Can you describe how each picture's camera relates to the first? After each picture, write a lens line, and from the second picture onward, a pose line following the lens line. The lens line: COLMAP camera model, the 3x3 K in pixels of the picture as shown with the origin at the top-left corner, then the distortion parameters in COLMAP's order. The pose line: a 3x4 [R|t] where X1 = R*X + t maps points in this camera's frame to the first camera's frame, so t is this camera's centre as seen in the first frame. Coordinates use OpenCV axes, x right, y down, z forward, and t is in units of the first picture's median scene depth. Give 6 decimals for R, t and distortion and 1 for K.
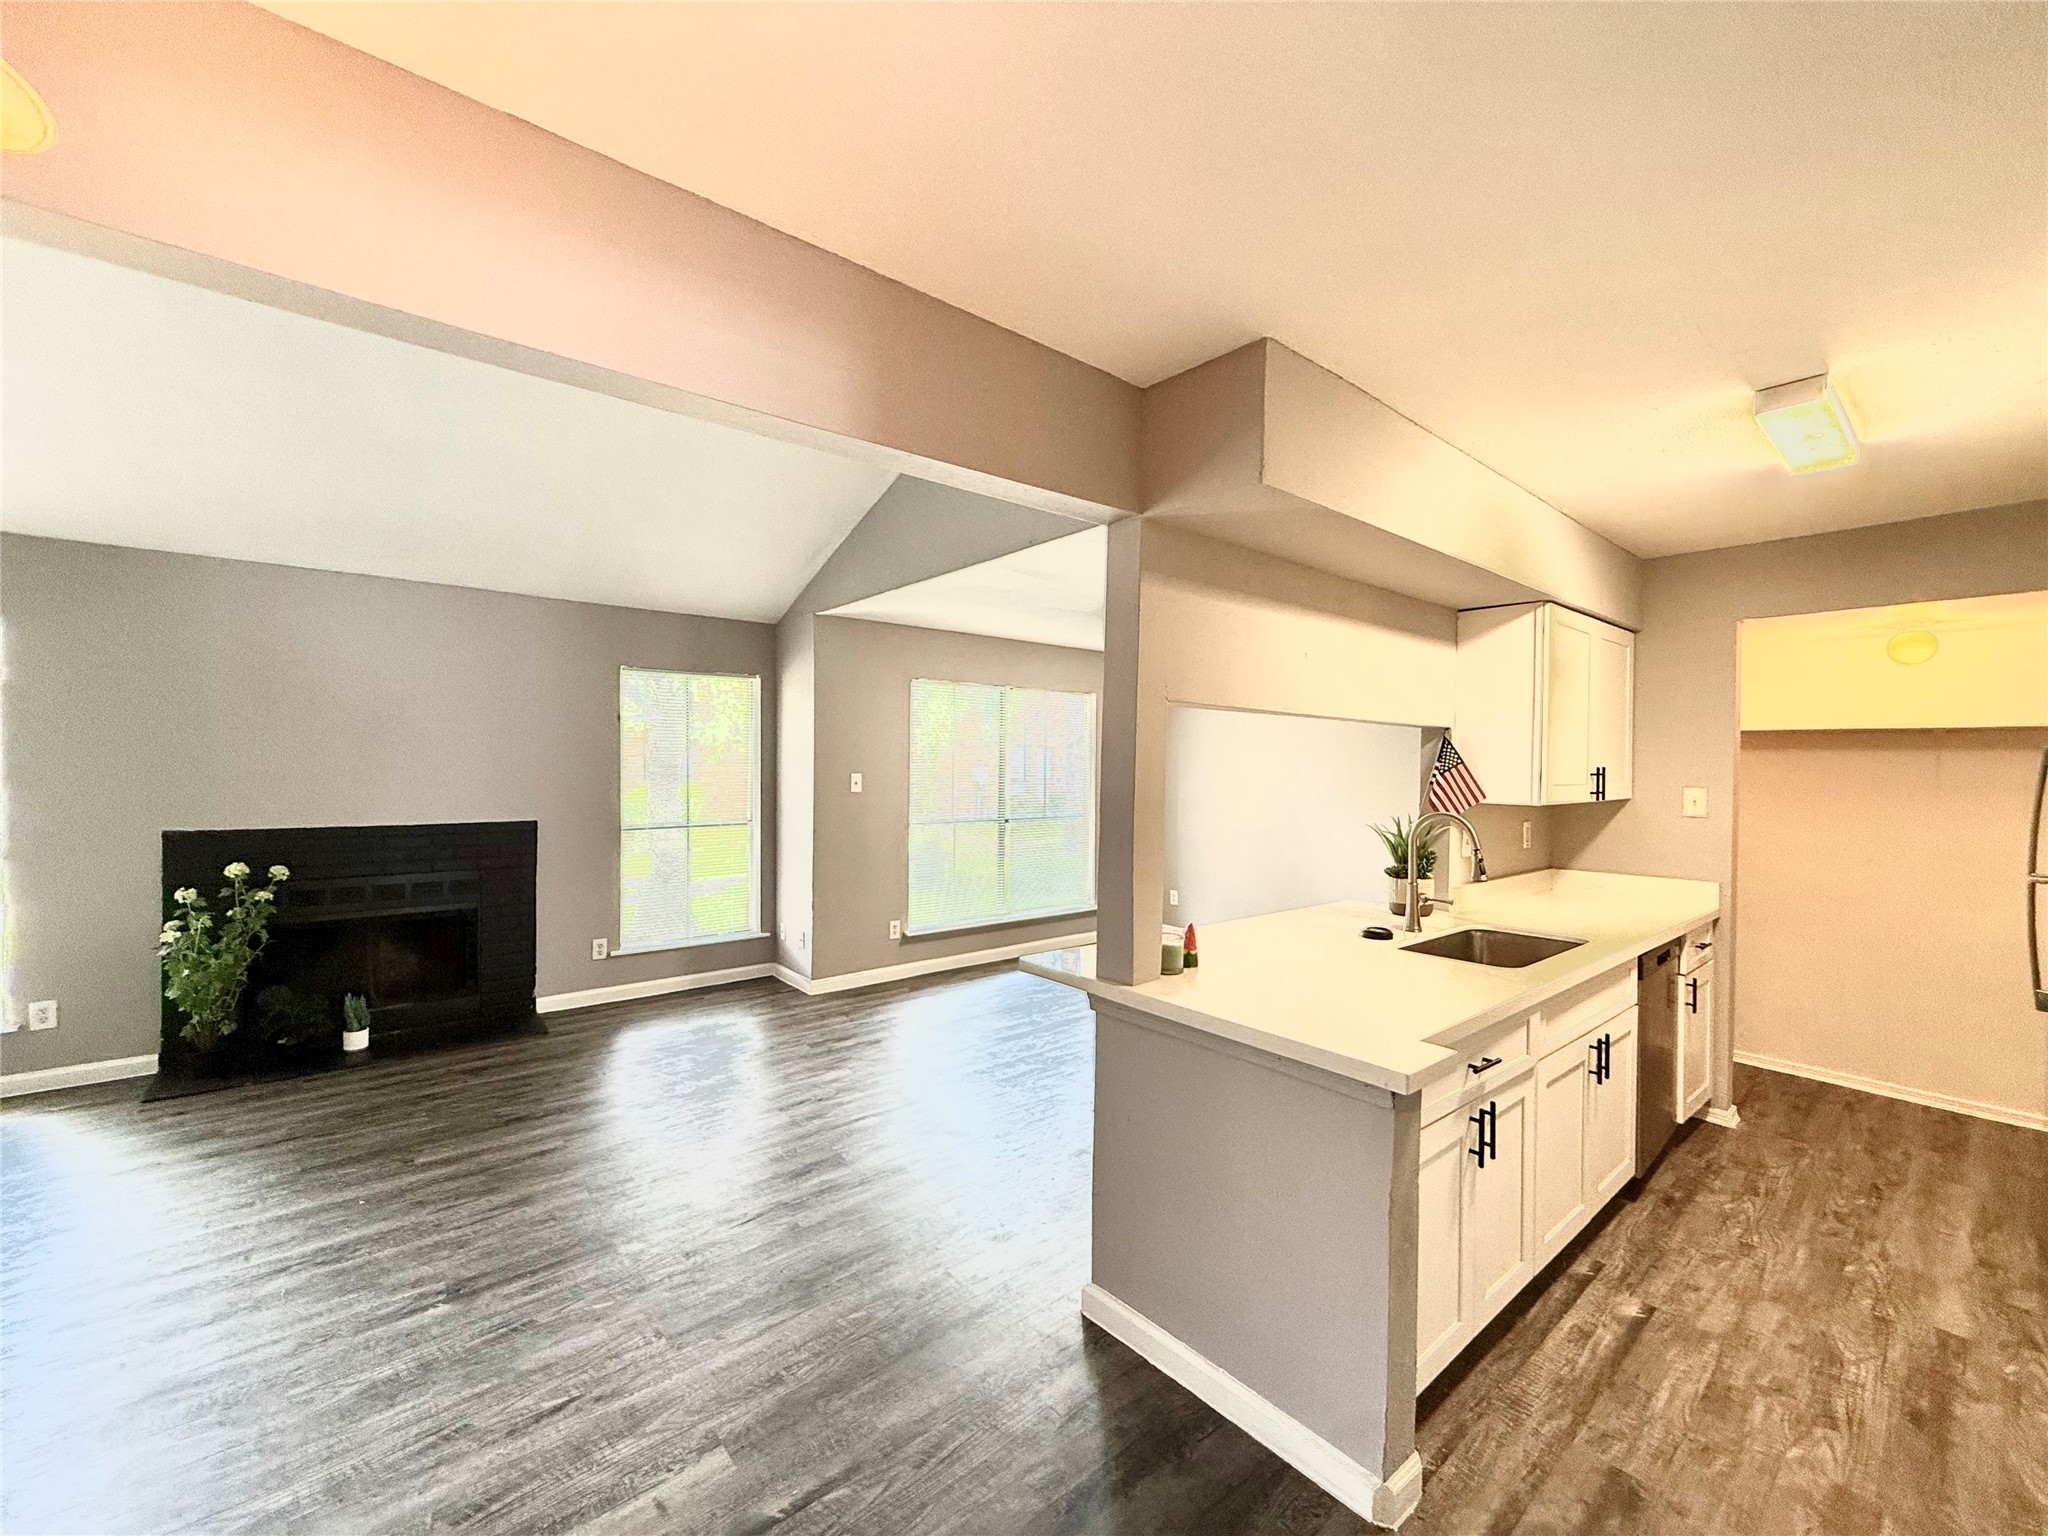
lens RADIAL K [[814.2, 0, 1020.6], [0, 814.2, 772.5], [0, 0, 1]] dist [0.001152, -0.000273]
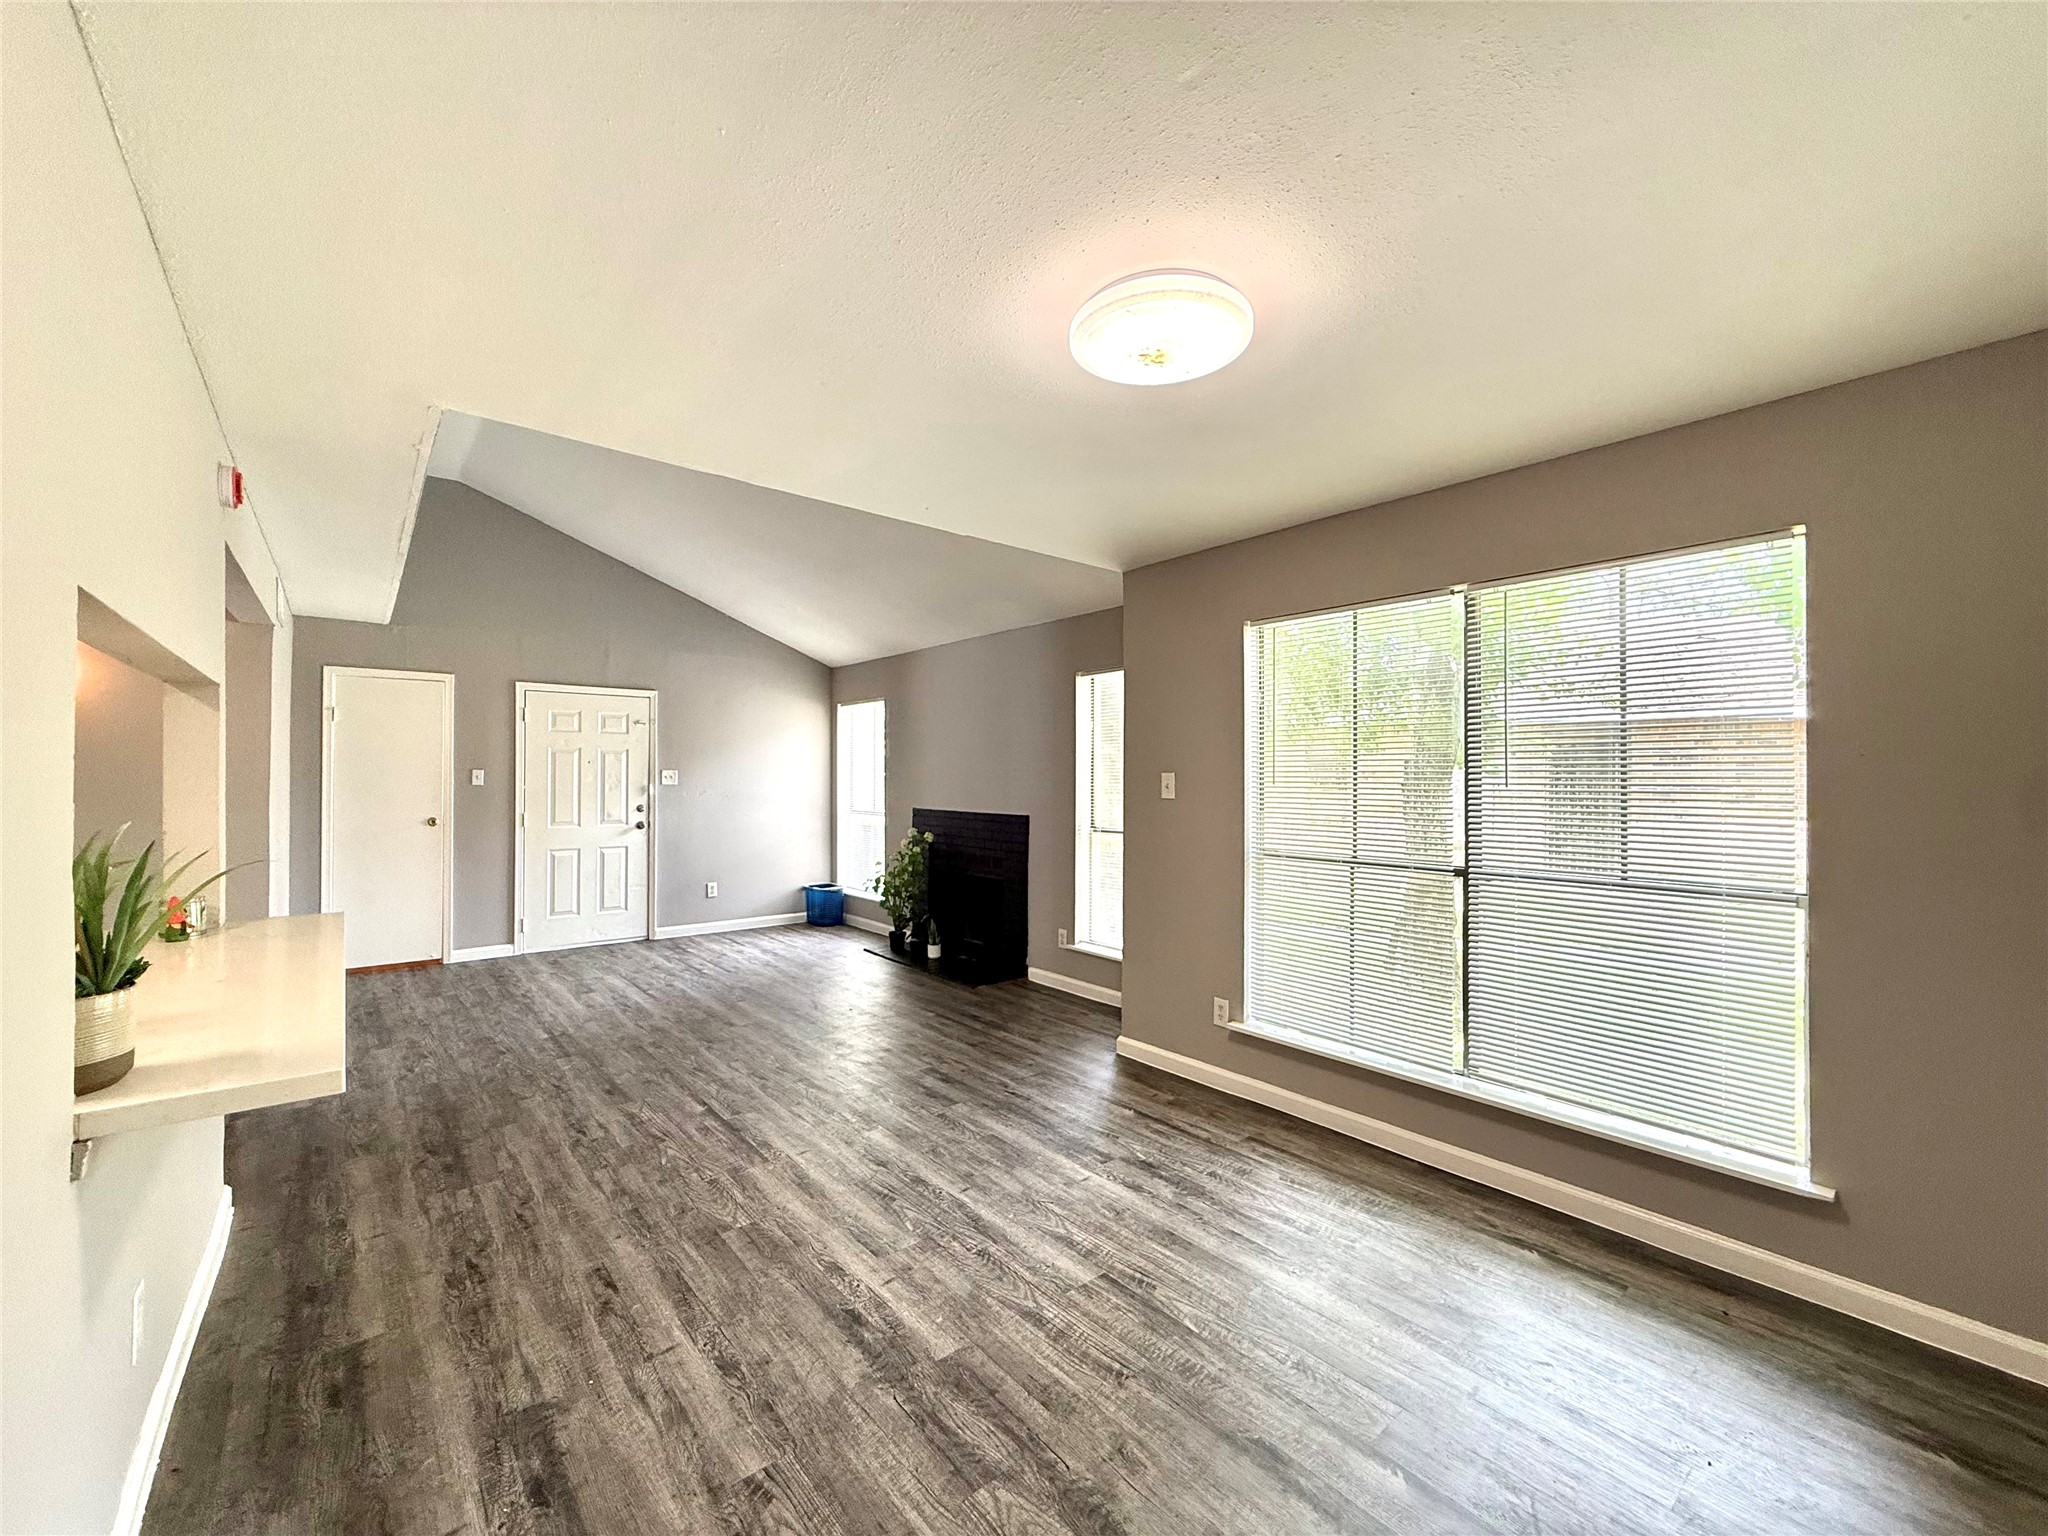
lens RADIAL K [[814.2, 0, 1028.3], [0, 814.2, 771.9], [0, 0, 1]] dist [0.001152, -0.000273]
pose [[0.013985, -0.017674, -0.999746, 0.753724], [-0.016827, 0.999698, -0.017908, 0.021638], [0.999761, 0.017073, 0.013684, 1.253141]]
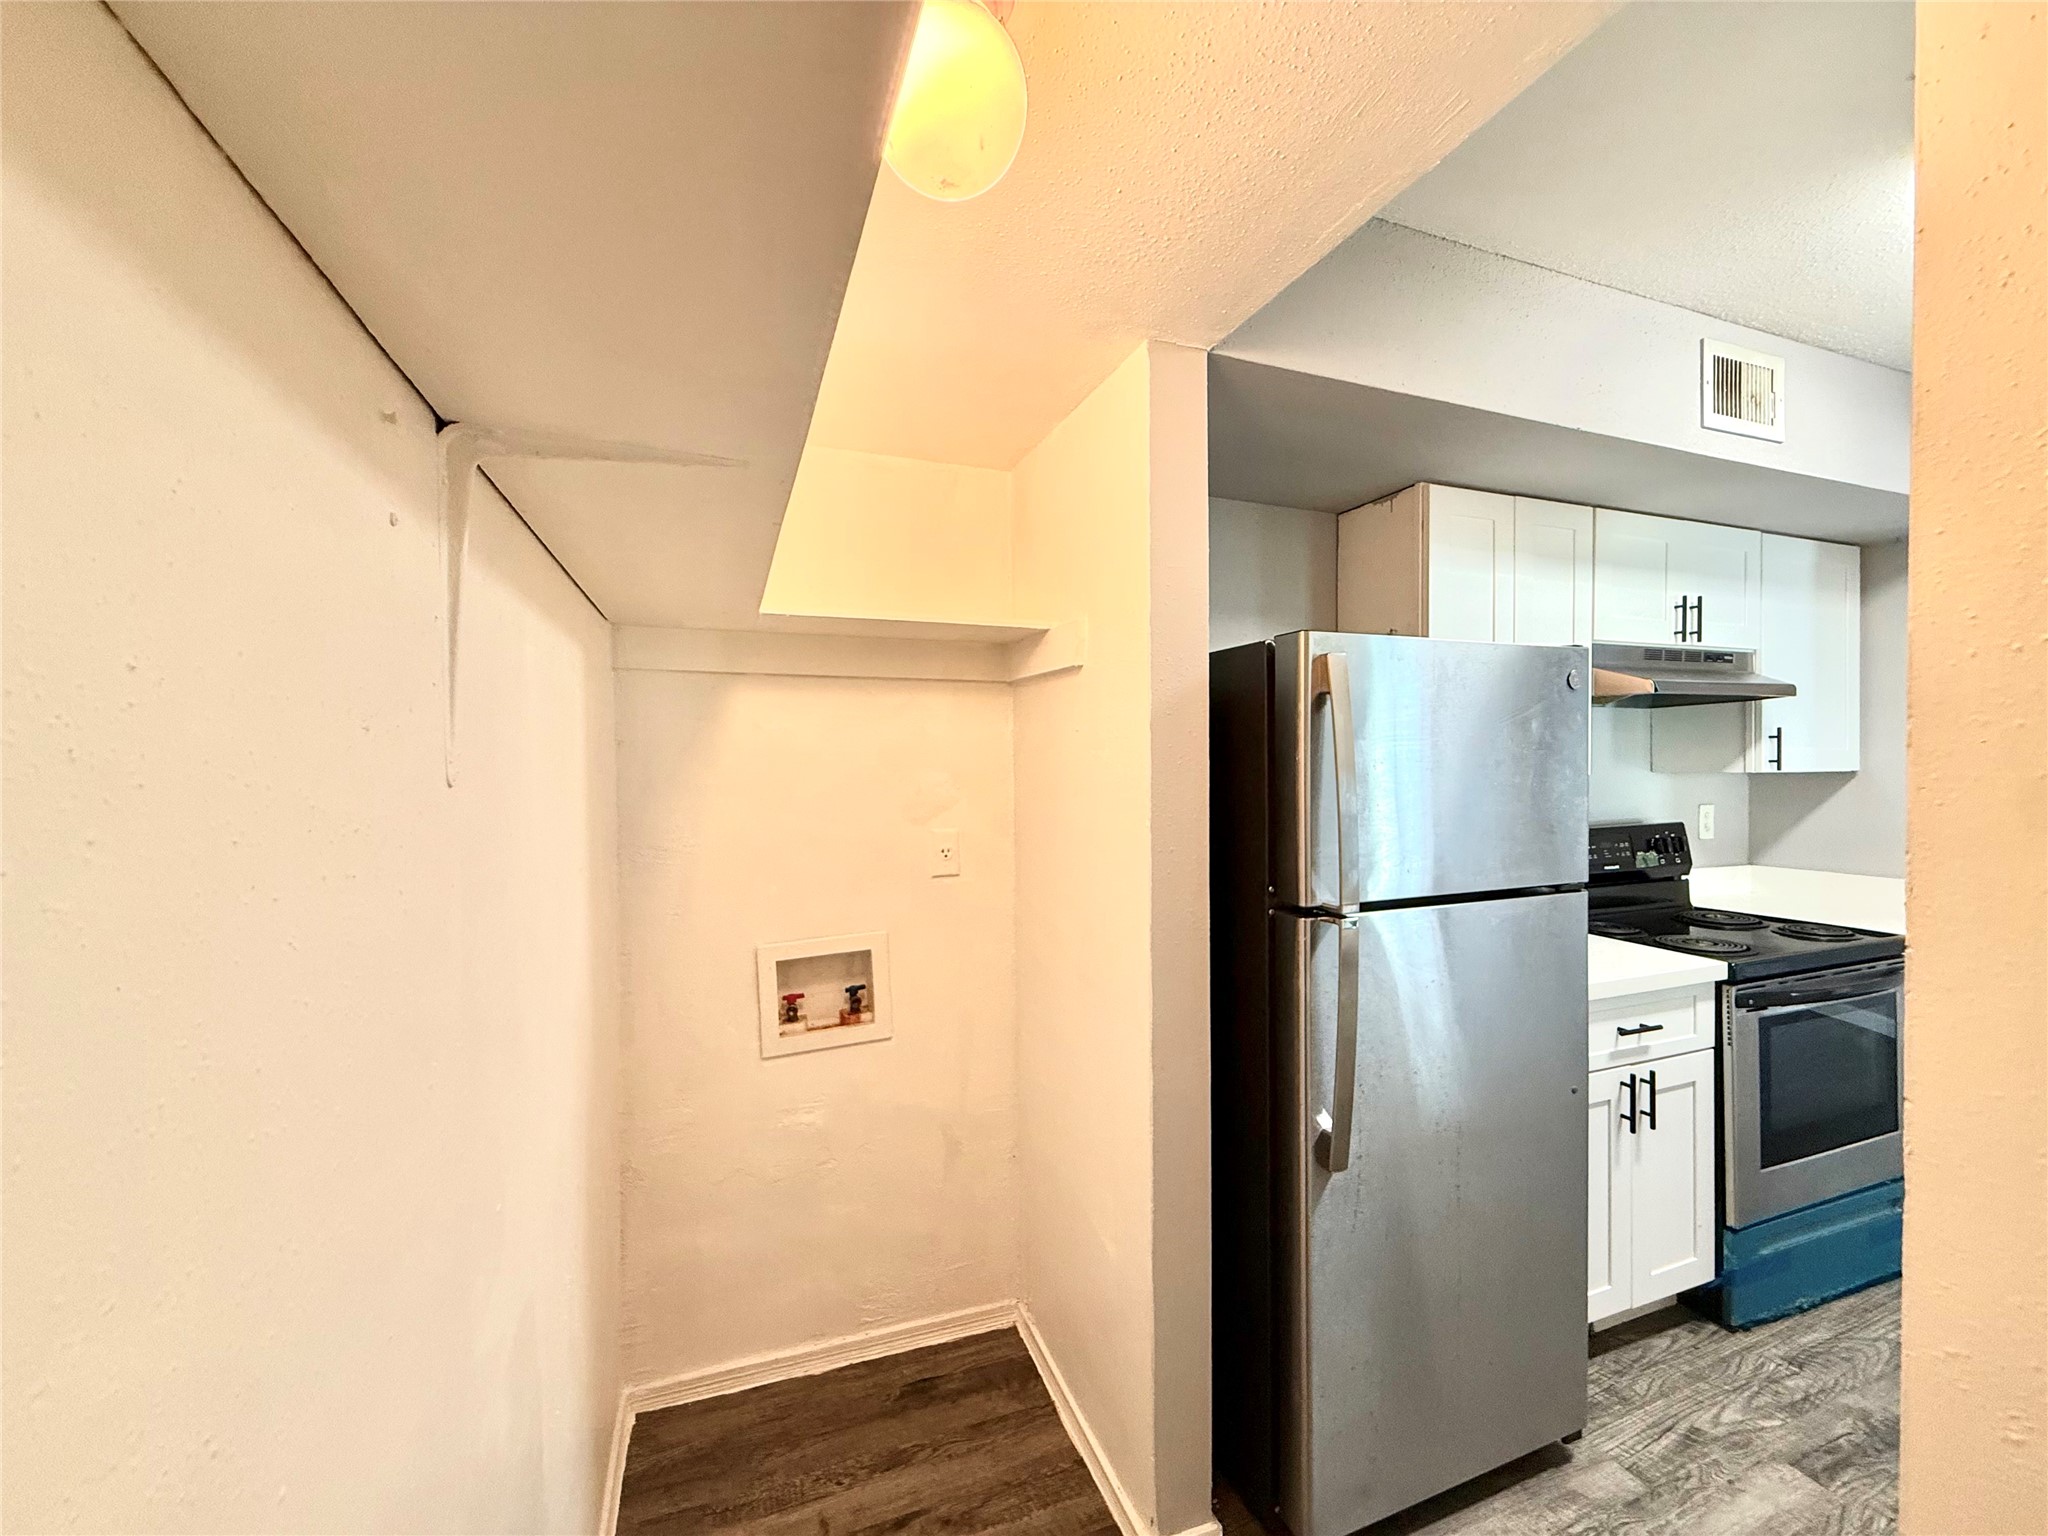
lens RADIAL K [[814.2, 0, 1024.6], [0, 814.2, 767.5], [0, 0, 1]] dist [0.001152, -0.000273]
pose [[-0.946507, -0.018775, 0.322137, 0.920163], [-0.009960, 0.999530, 0.028990, 0.019176], [-0.322530, 0.024231, -0.946249, 1.109294]]
